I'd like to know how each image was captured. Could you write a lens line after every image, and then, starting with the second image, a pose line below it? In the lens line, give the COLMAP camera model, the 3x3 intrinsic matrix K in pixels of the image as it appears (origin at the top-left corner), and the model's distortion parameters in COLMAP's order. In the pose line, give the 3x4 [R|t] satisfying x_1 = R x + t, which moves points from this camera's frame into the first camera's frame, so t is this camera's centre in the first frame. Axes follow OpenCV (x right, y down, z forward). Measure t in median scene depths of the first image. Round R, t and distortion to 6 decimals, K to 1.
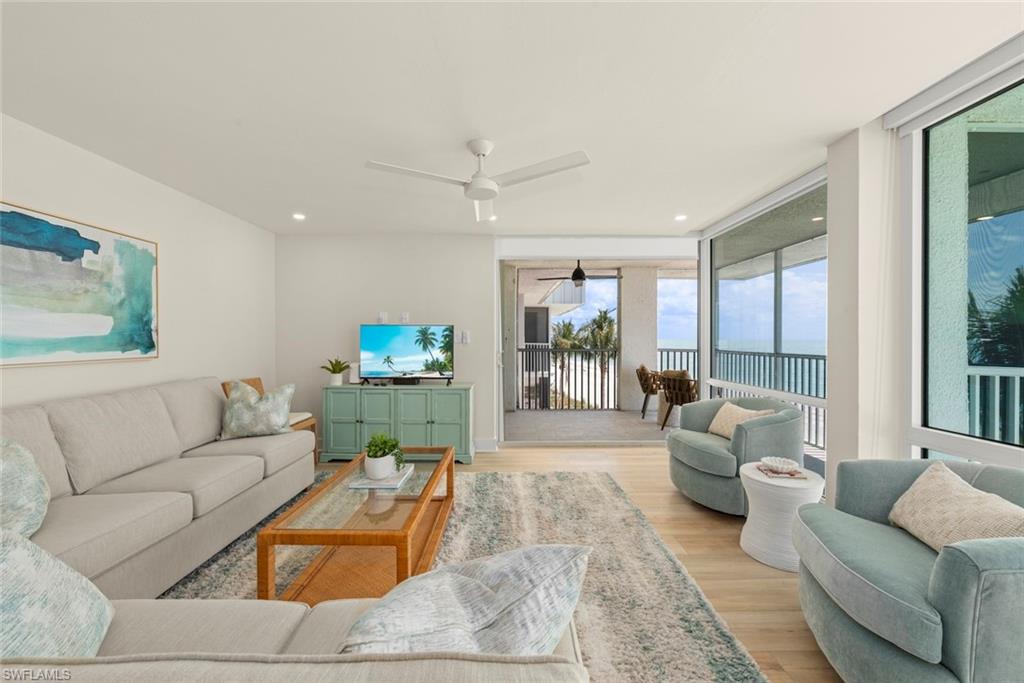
lens RADIAL K [[391.3, 0, 512.0], [0, 391.3, 341.5], [0, 0, 1]] dist [-0.001030, -0.000396]
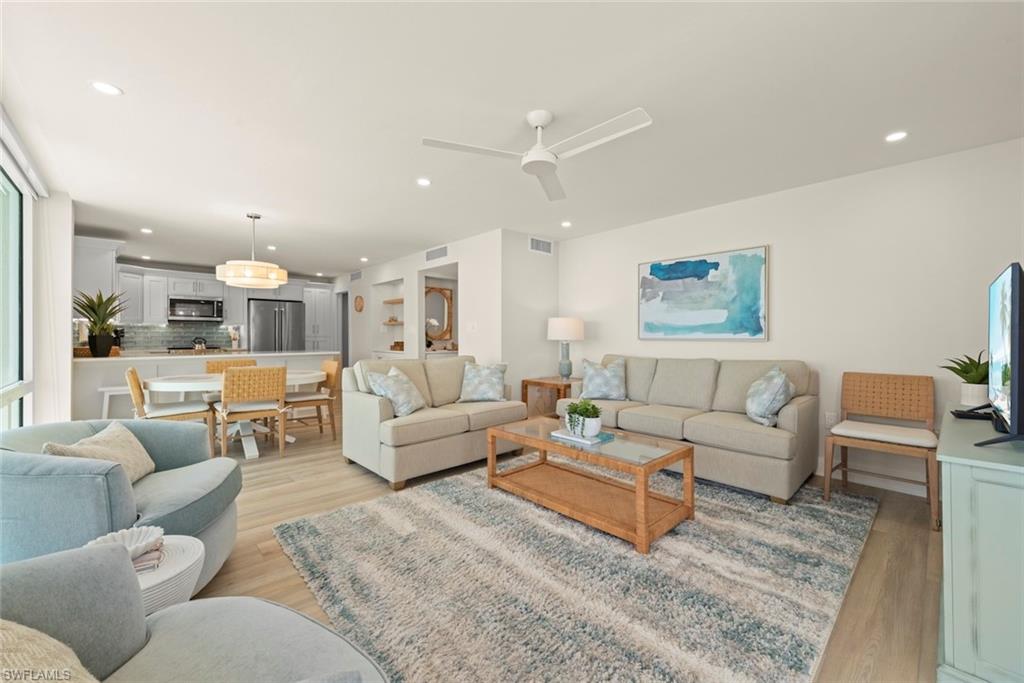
lens RADIAL K [[400.3, 0, 511.2], [0, 400.3, 336.1], [0, 0, 1]] dist [-0.000203, 0.000569]
pose [[-0.733295, 0.002746, -0.679906, 0.380511], [-0.002920, 0.999970, 0.007189, 0.017307], [0.679905, 0.007257, -0.733264, 0.992129]]
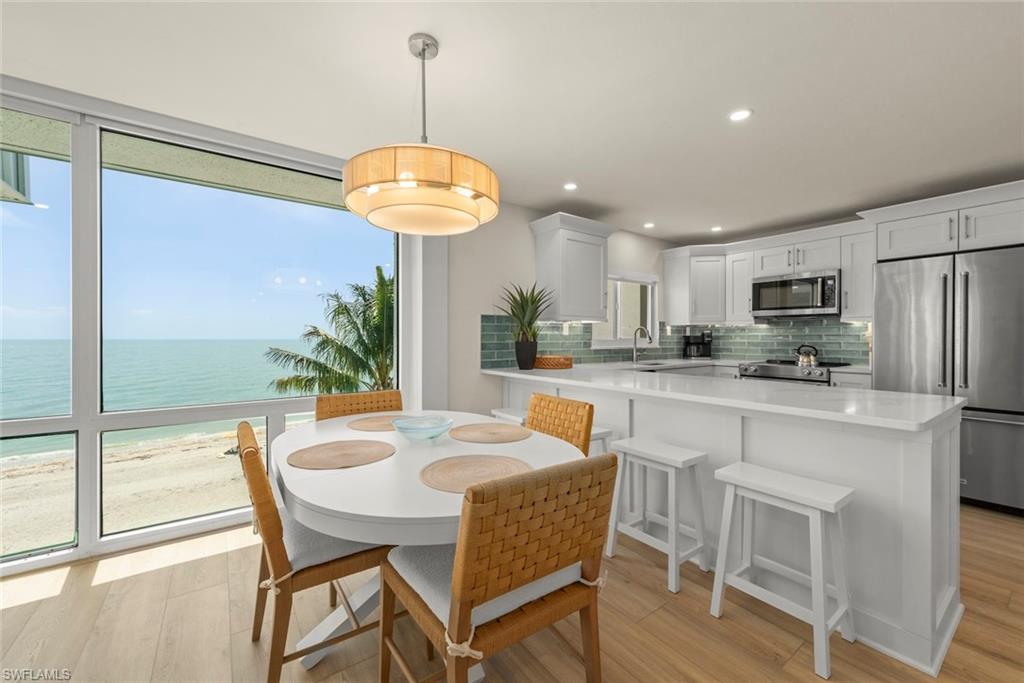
lens RADIAL K [[406.6, 0, 511.9], [0, 406.6, 338.8], [0, 0, 1]] dist [-0.001222, -0.000034]
pose [[-0.579884, -0.000815, 0.814699, -0.240547], [0.006174, 0.999966, 0.005394, 0.015104], [-0.814676, 0.008158, -0.579860, -0.070850]]
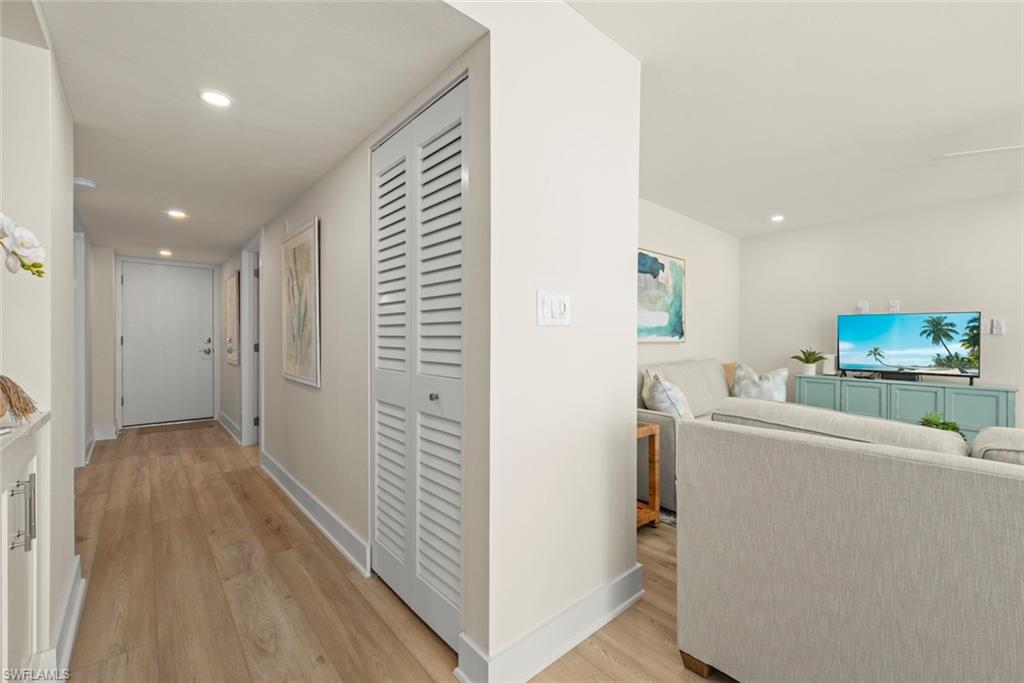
lens RADIAL K [[422.7, 0, 507.4], [0, 422.7, 339.3], [0, 0, 1]] dist [0.010937, -0.000089]
pose [[0.654605, 0.006077, -0.755947, -0.131401], [-0.011103, 0.999937, -0.001575, 0.028936], [0.755889, 0.009424, 0.654631, -0.330204]]
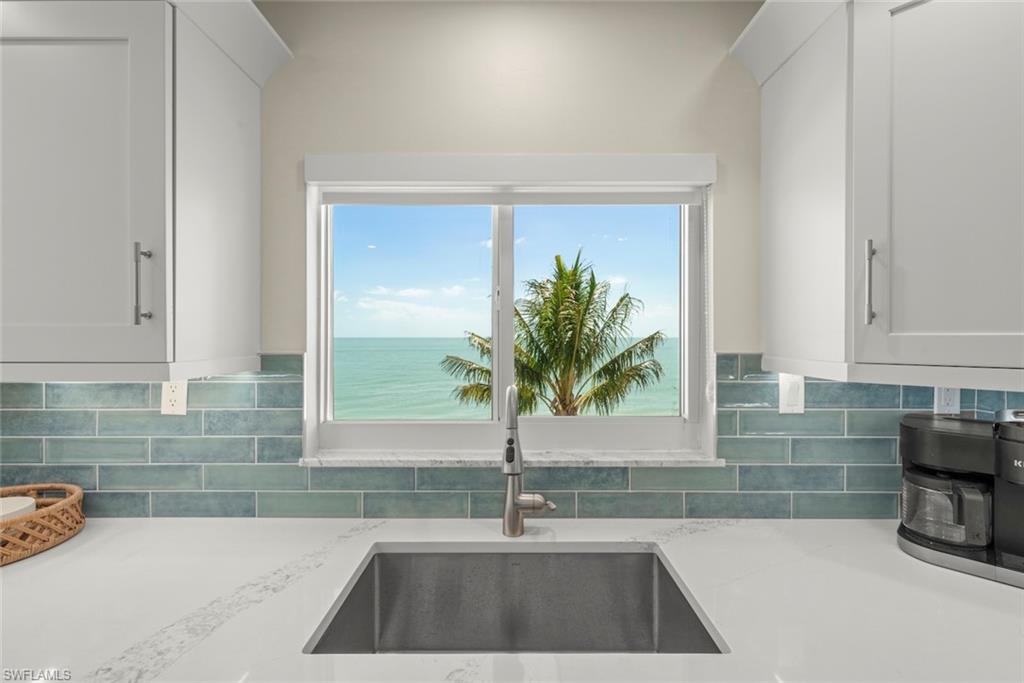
lens RADIAL K [[446.2, 0, 511.9], [0, 446.2, 336.2], [0, 0, 1]] dist [-0.000749, -0.000199]
pose [[0.014999, -0.000321, 0.999887, 0.199129], [0.009971, 0.999950, 0.000172, -0.042750], [-0.999838, 0.009967, 0.015002, -1.030654]]
